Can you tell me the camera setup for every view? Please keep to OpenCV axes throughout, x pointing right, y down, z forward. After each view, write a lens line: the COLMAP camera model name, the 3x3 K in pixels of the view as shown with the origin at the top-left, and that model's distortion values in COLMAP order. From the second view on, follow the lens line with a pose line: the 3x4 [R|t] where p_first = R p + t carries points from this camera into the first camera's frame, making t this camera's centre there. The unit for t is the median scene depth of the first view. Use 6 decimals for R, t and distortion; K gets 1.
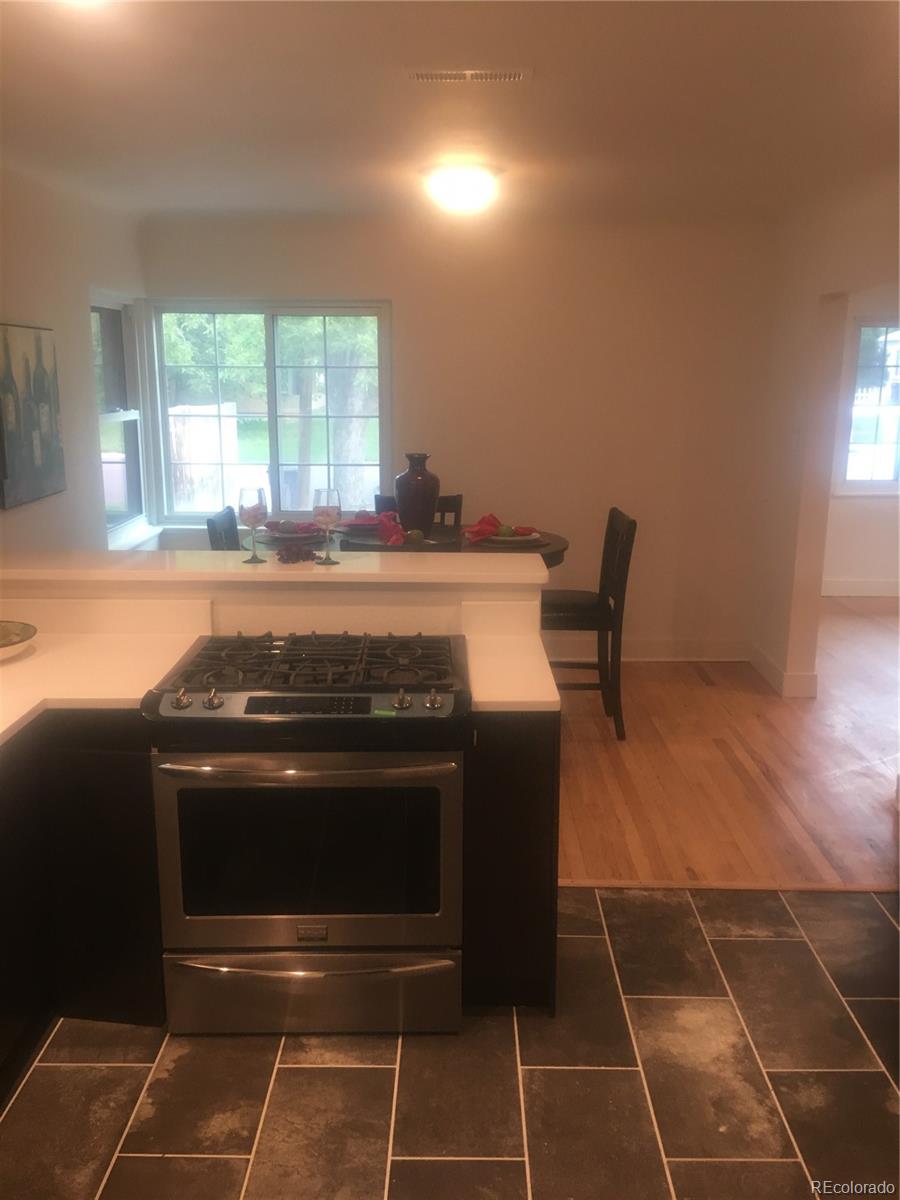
lens RADIAL K [[1043.7, 0, 450.0], [0, 1043.7, 600.0], [0, 0, 1]] dist [0.188873, -0.240146]
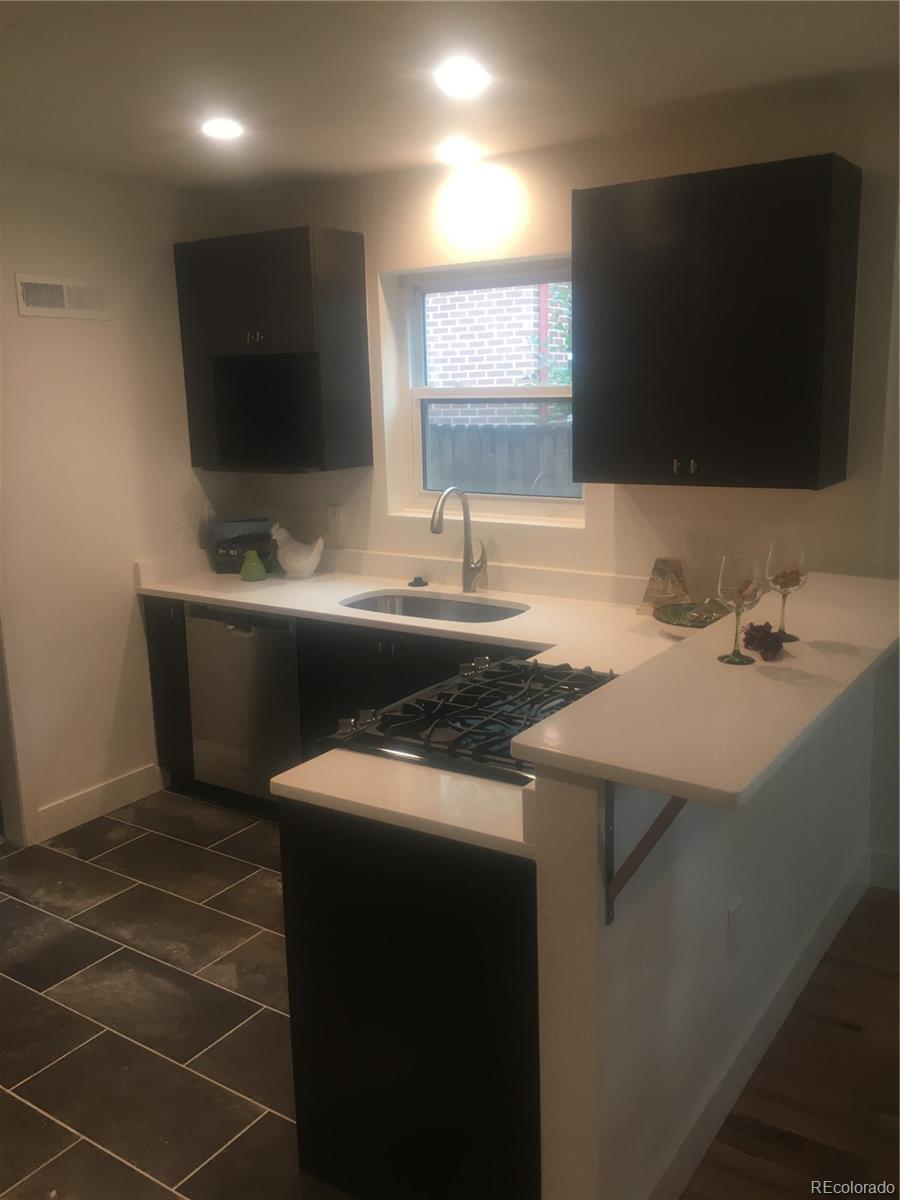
lens RADIAL K [[1043.7, 0, 450.0], [0, 1043.7, 600.0], [0, 0, 1]] dist [0.188873, -0.240146]
pose [[-0.562179, 0.182230, -0.806689, 0.651912], [-0.162858, 0.931928, 0.324017, -0.322600], [0.810822, 0.313531, -0.494233, 1.423261]]
